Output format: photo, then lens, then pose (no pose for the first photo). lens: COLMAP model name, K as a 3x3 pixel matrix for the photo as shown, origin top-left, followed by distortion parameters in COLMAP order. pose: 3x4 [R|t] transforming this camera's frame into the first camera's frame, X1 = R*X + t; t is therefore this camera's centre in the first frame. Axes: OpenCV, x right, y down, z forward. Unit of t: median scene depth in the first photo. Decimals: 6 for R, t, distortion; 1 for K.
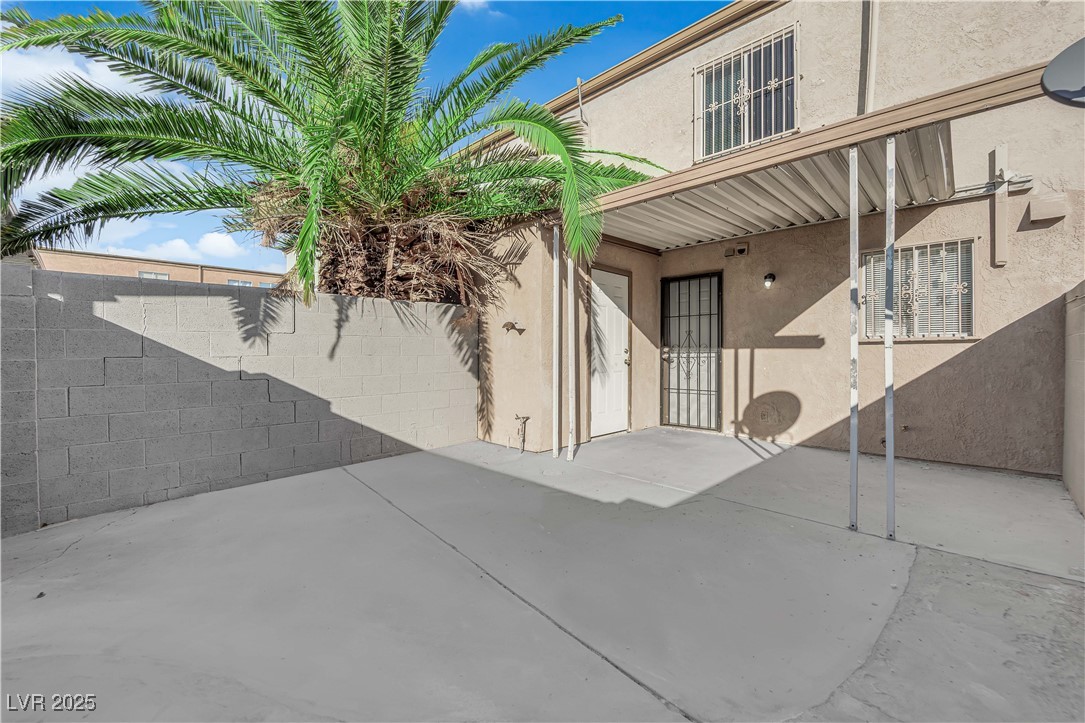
lens RADIAL K [[441.3, 0, 542.5], [0, 441.3, 361.5], [0, 0, 1]] dist [-0.012778, -0.000423]
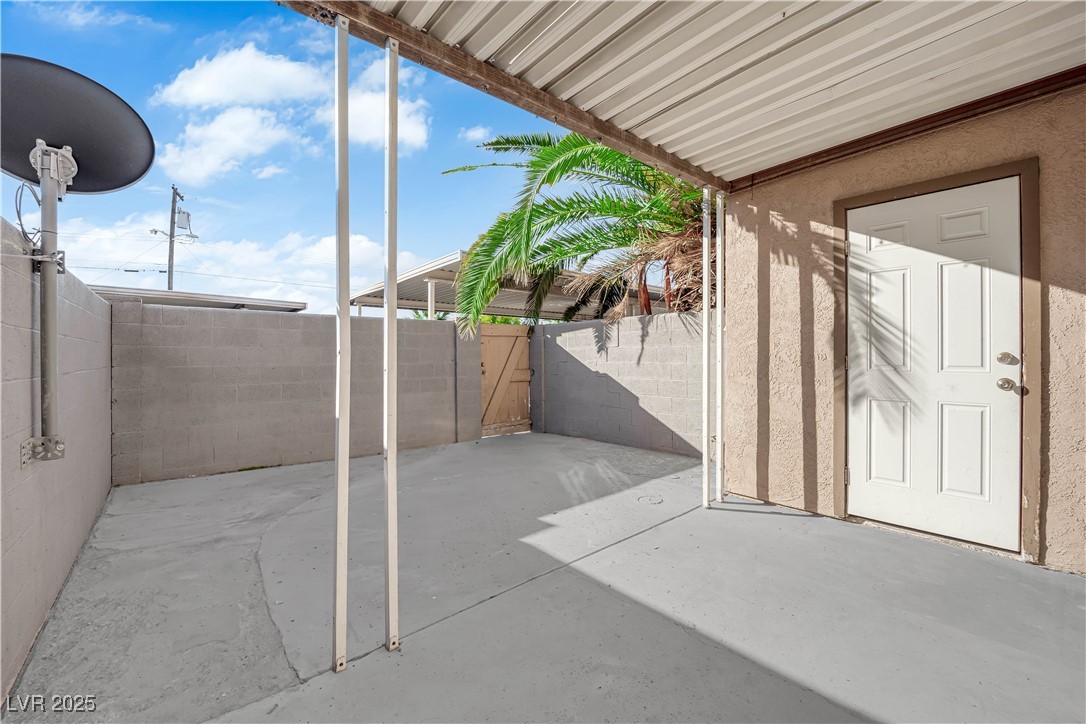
lens RADIAL K [[436.4, 0, 543.6], [0, 436.4, 356.2], [0, 0, 1]] dist [-0.006106, -0.006327]
pose [[-0.080866, -0.005136, -0.996712, 0.832778], [-0.018491, 0.999822, -0.003652, -0.022302], [0.996553, 0.018135, -0.080946, 0.800913]]
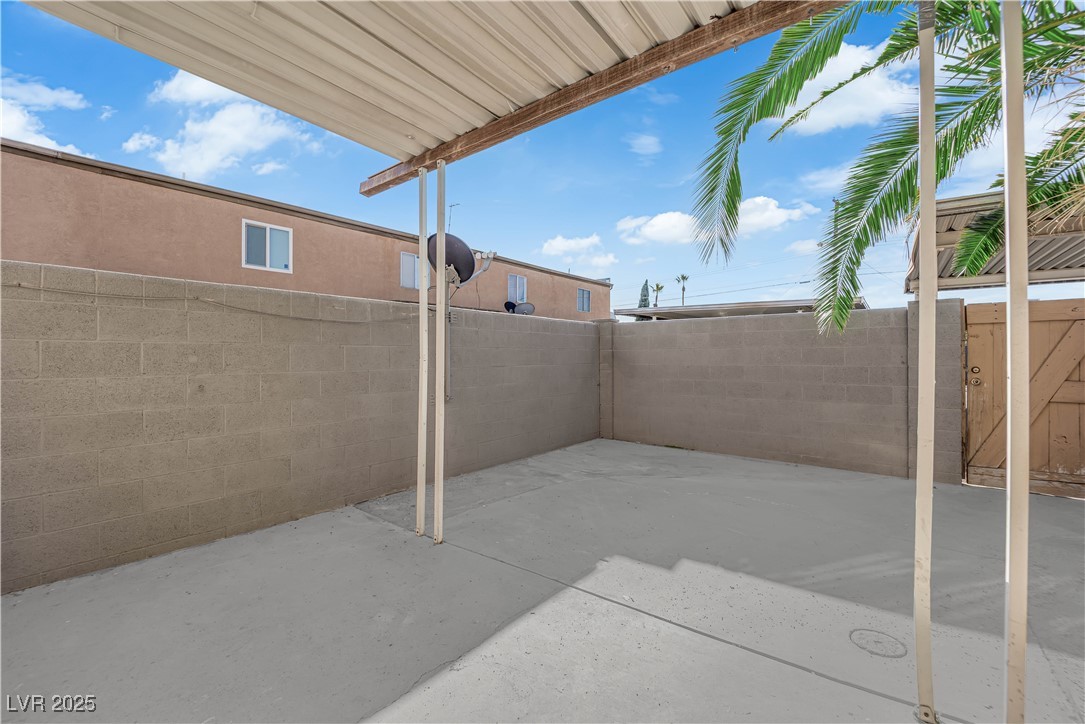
lens RADIAL K [[453.0, 0, 565.9], [0, 453.0, 356.3], [0, 0, 1]] dist [-0.013667, -0.000139]
pose [[-0.988470, -0.002852, -0.151387, 0.366466], [-0.005733, 0.999811, 0.018596, -0.038081], [0.151306, 0.019250, -0.988300, 1.302691]]
